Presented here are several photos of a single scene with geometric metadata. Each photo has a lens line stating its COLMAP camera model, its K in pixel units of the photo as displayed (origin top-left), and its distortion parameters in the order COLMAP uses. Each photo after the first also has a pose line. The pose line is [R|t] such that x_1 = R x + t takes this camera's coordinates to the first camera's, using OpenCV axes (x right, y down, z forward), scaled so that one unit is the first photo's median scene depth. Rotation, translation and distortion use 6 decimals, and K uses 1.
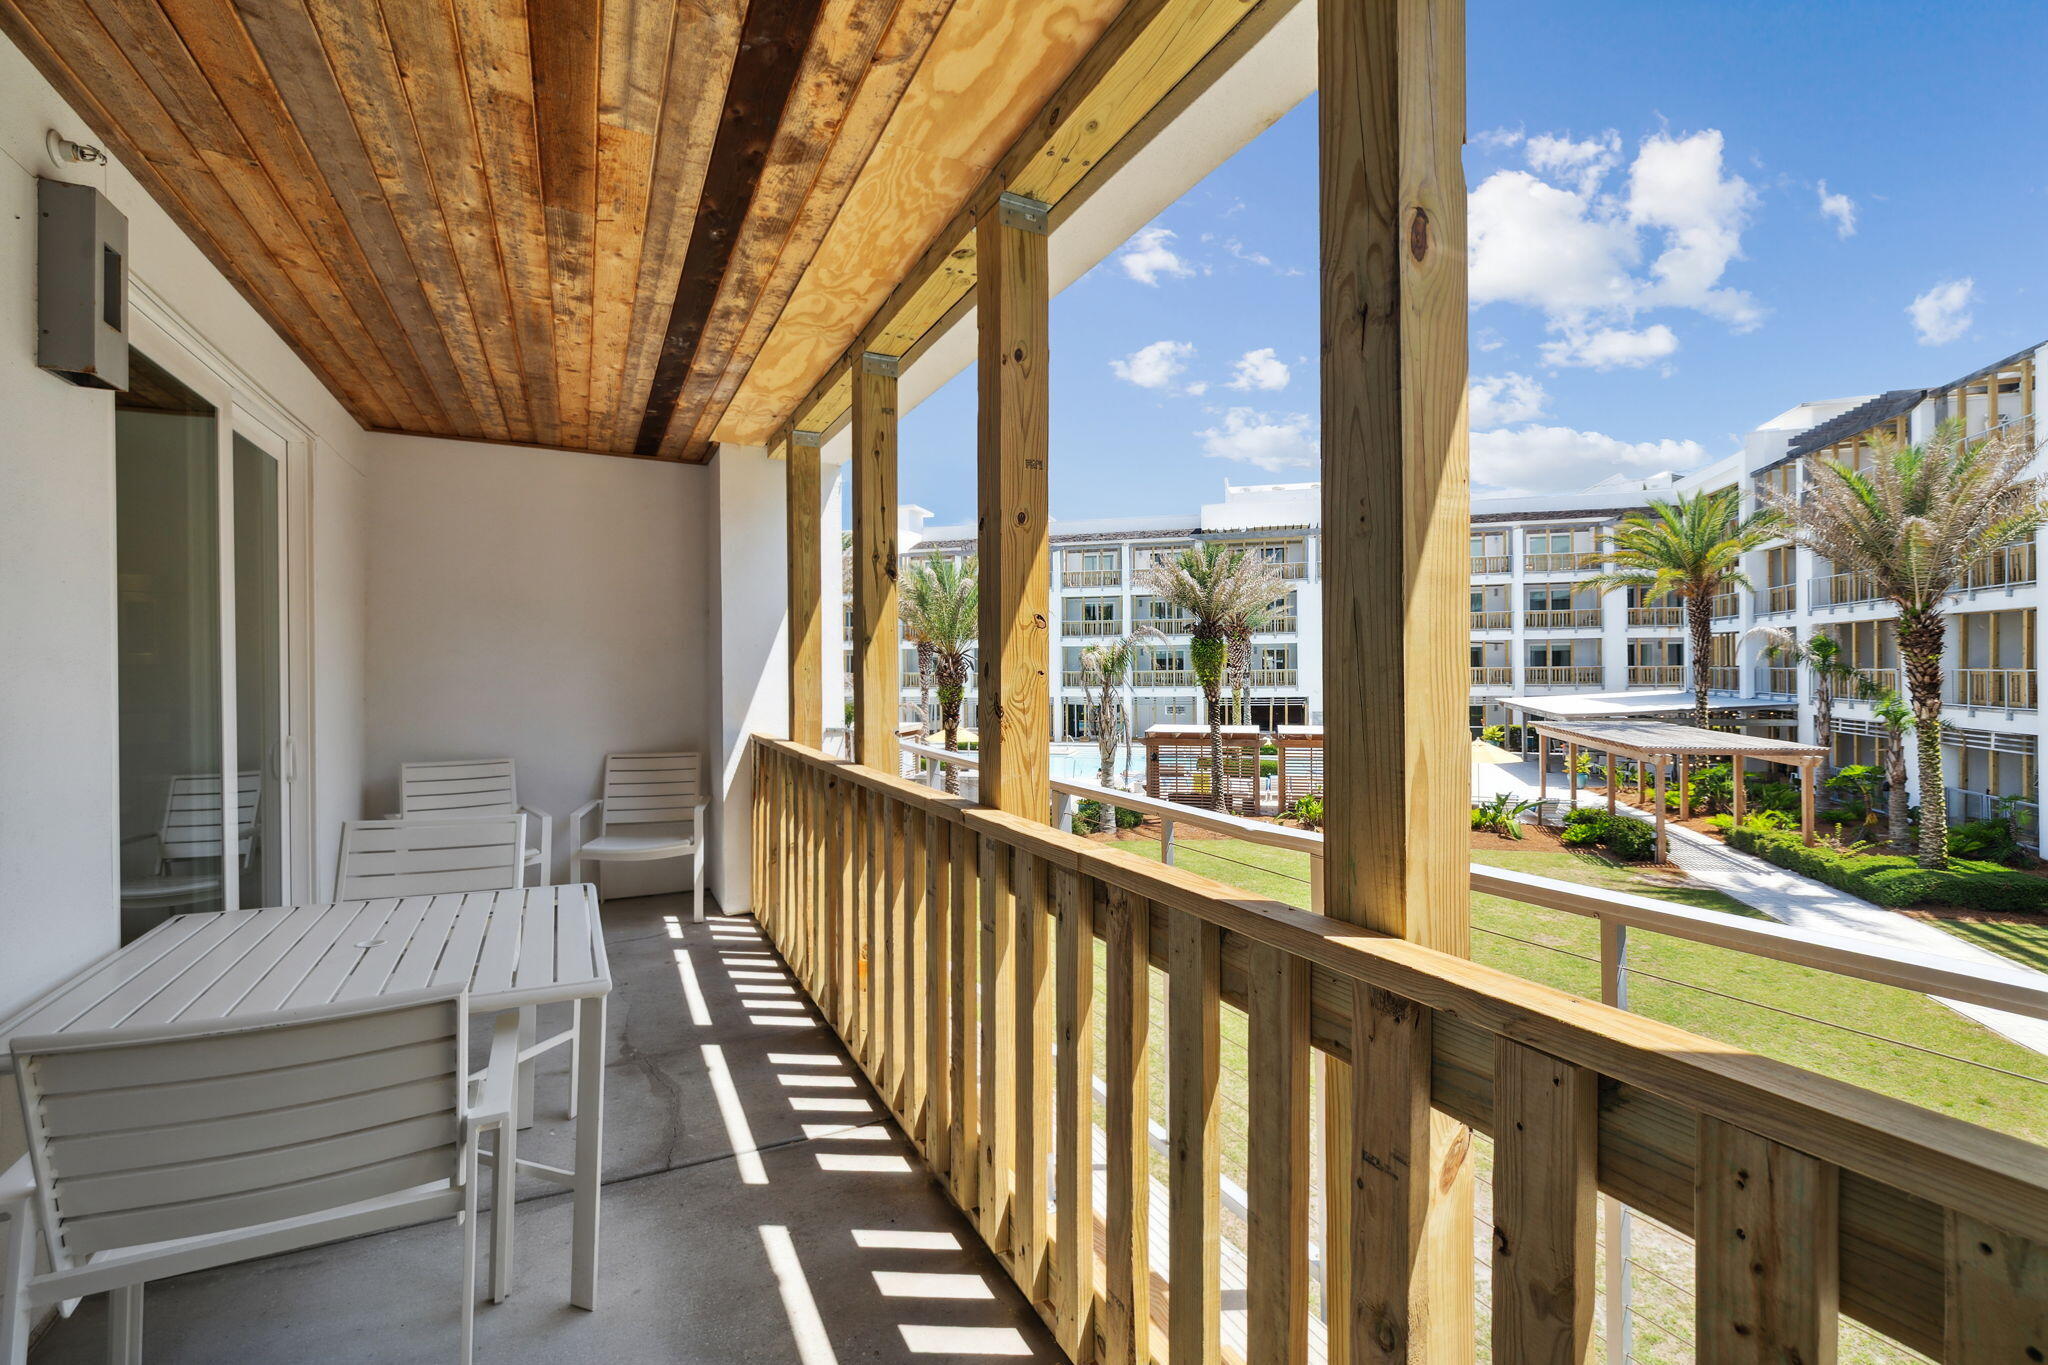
lens RADIAL K [[866.1, 0, 1024.0], [0, 866.1, 682.5], [0, 0, 1]] dist [-0.001973, -0.000890]
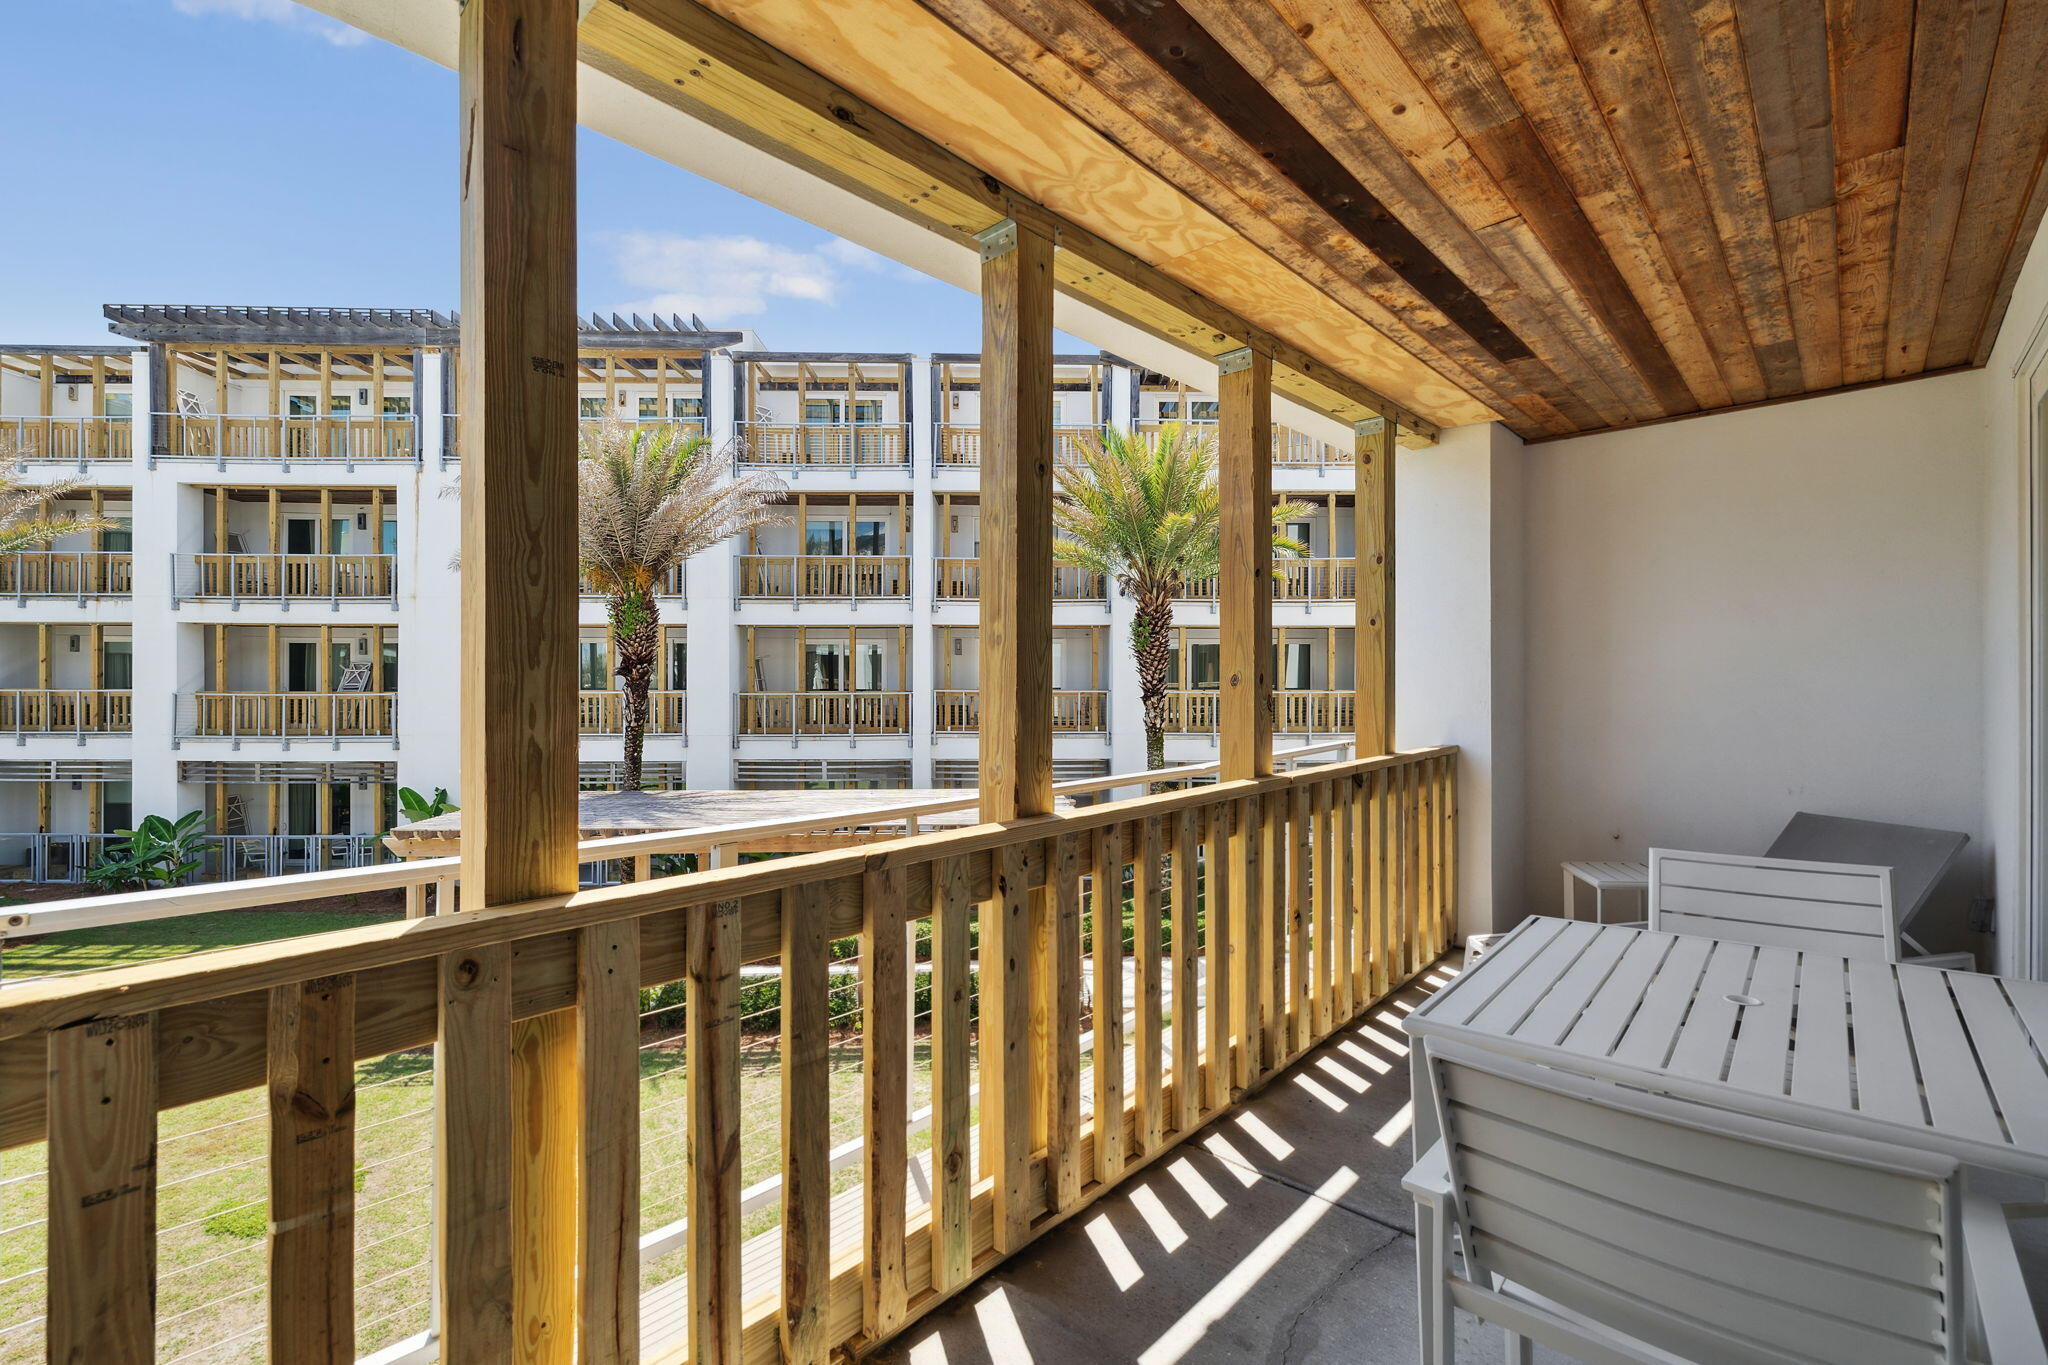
lens RADIAL K [[866.1, 0, 1024.0], [0, 866.1, 682.5], [0, 0, 1]] dist [-0.001973, -0.000890]
pose [[-0.324073, -0.002189, 0.946030, -1.148421], [0.018811, 0.999785, 0.008757, -0.022554], [-0.945845, 0.020634, -0.323962, 1.678245]]
